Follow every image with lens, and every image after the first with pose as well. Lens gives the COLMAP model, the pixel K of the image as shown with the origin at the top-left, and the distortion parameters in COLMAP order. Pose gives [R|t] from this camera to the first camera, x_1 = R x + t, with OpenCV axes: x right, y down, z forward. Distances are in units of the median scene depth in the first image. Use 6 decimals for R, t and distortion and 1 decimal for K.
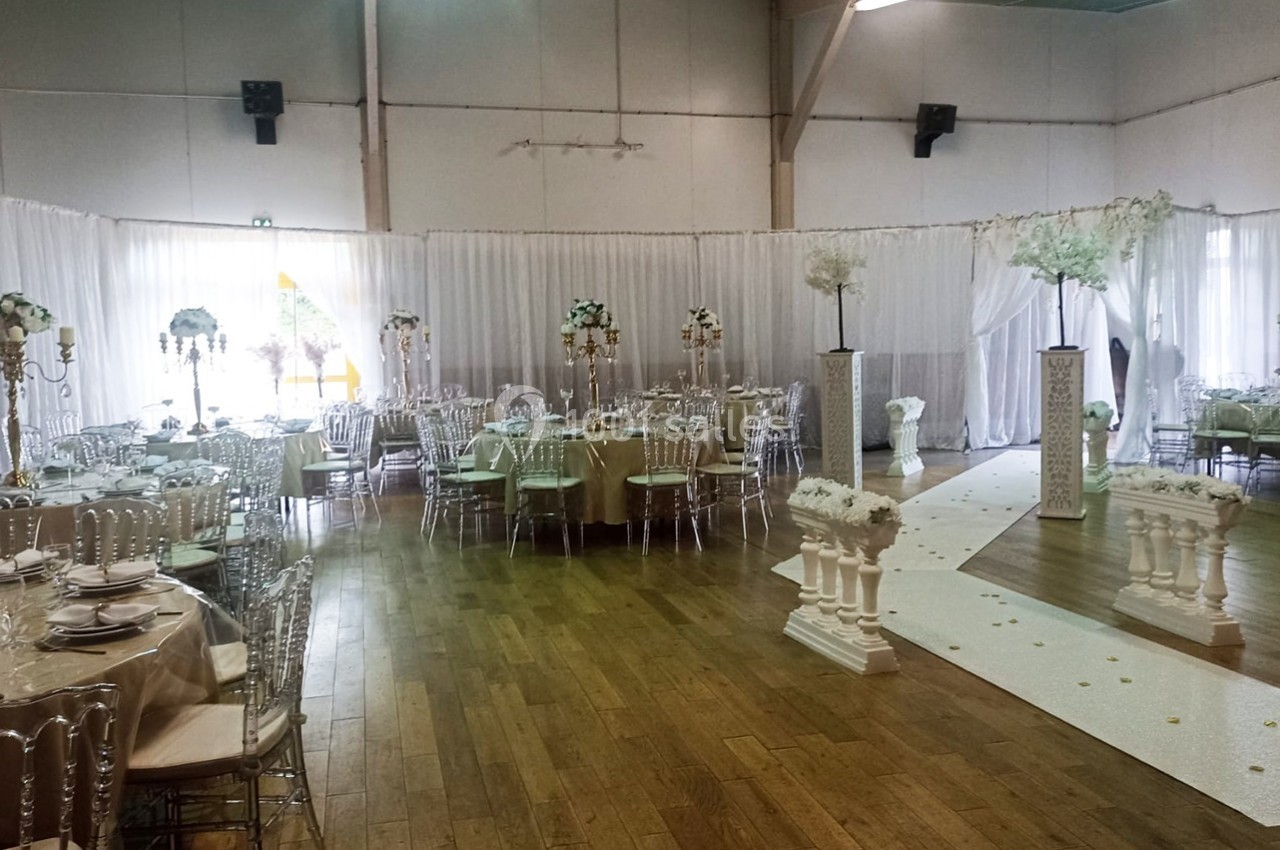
lens RADIAL K [[1115.9, 0, 640.0], [0, 1115.9, 425.0], [0, 0, 1]] dist [0.040106, -0.018202]
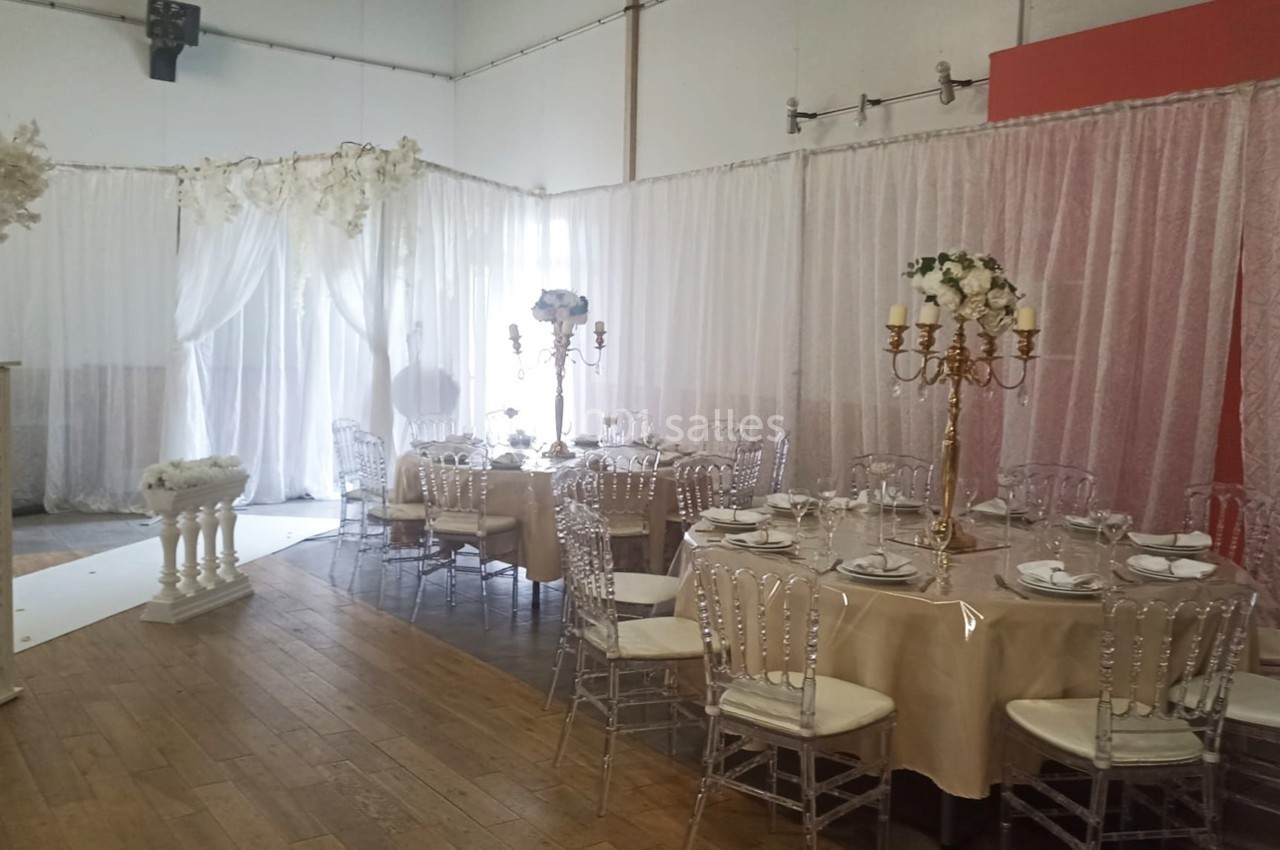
lens RADIAL K [[1115.9, 0, 640.0], [0, 1115.9, 425.0], [0, 0, 1]] dist [0.040106, -0.018202]
pose [[0.928690, 0.019154, 0.370362, 0.340615], [-0.014595, 0.999779, -0.015108, -0.027343], [-0.370570, 0.008625, 0.928765, 0.320043]]
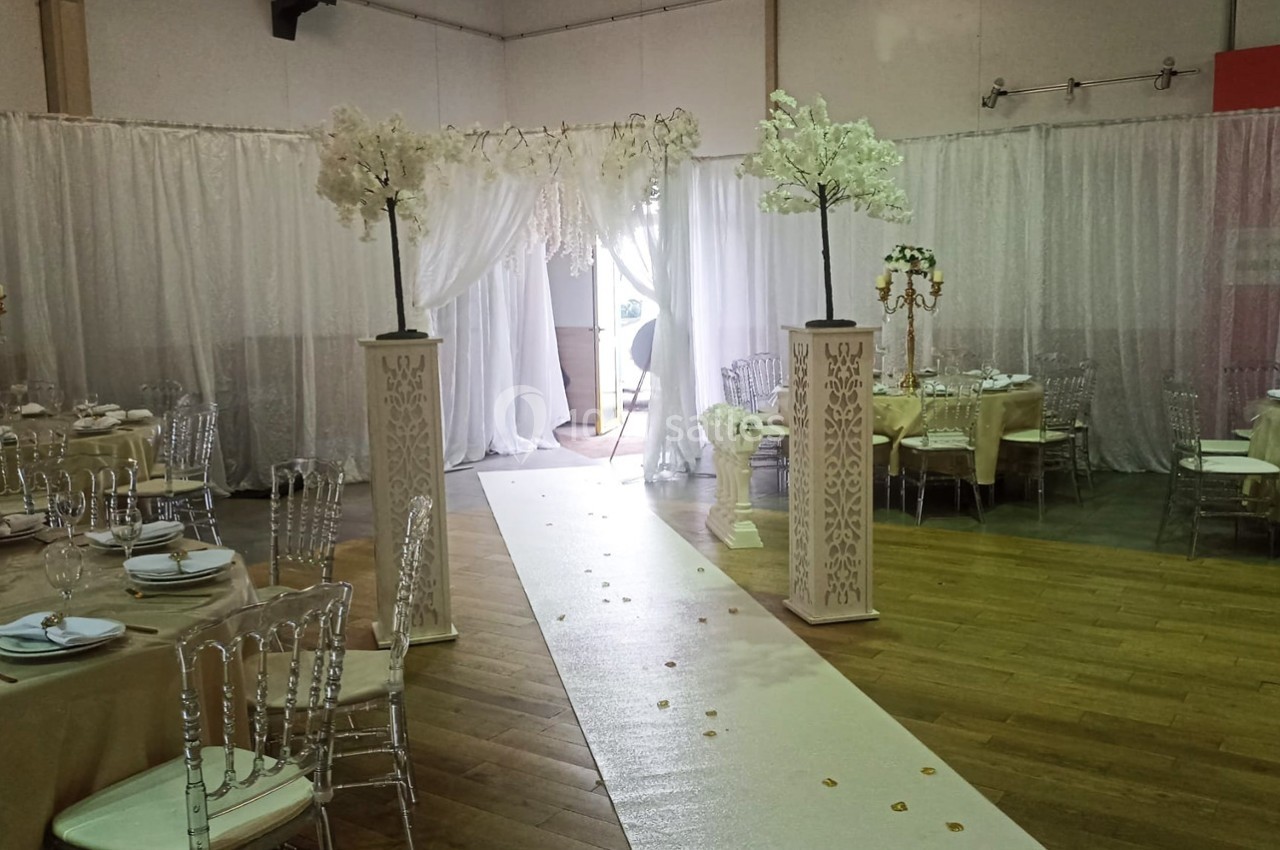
lens RADIAL K [[1115.9, 0, 640.0], [0, 1115.9, 425.0], [0, 0, 1]] dist [0.040106, -0.018202]
pose [[0.752254, -0.072459, 0.654877, -0.050933], [0.059198, 0.997347, 0.042352, -0.033937], [-0.656208, 0.006908, 0.754548, 0.456821]]
